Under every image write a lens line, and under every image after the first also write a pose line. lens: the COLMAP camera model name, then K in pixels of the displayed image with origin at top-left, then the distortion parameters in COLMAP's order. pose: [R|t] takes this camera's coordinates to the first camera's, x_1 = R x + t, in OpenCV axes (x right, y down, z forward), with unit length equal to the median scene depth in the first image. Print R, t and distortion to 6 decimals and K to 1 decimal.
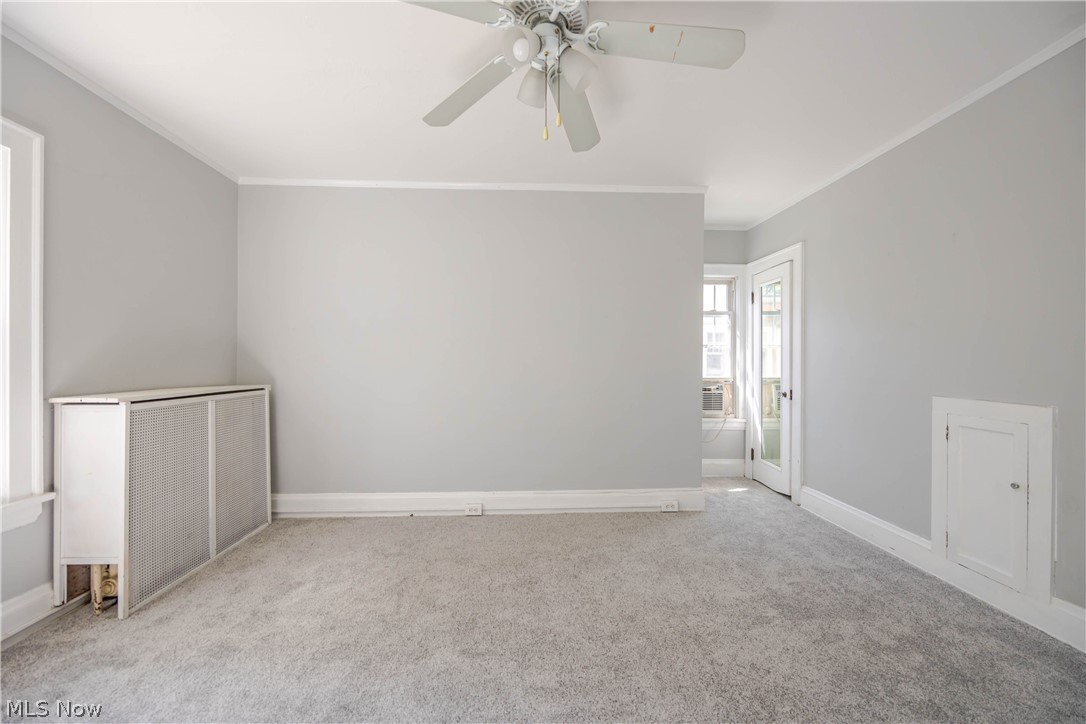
lens RADIAL K [[429.3, 0, 543.5], [0, 429.3, 359.6], [0, 0, 1]] dist [-0.002719, -0.000272]
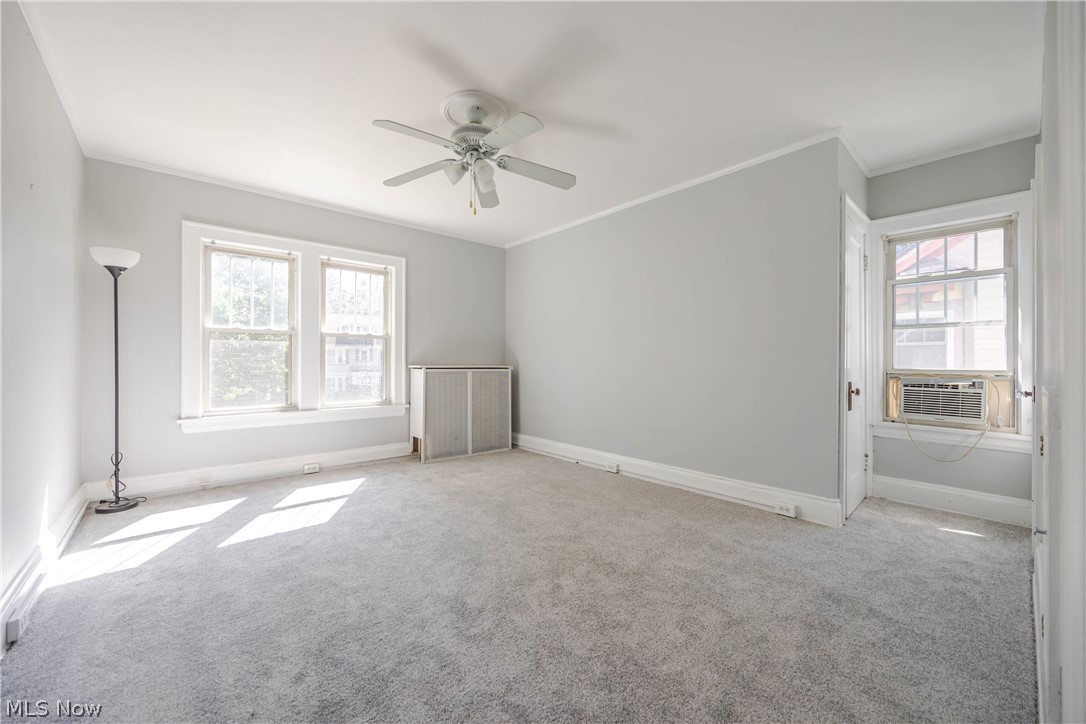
lens RADIAL K [[429.3, 0, 535.4], [0, 429.3, 362.2], [0, 0, 1]] dist [-0.002719, -0.000272]
pose [[0.606619, 0.001578, -0.794991, 0.732542], [-0.000454, 0.999999, 0.001639, 0.040433], [0.794993, -0.000633, 0.606619, 0.060585]]
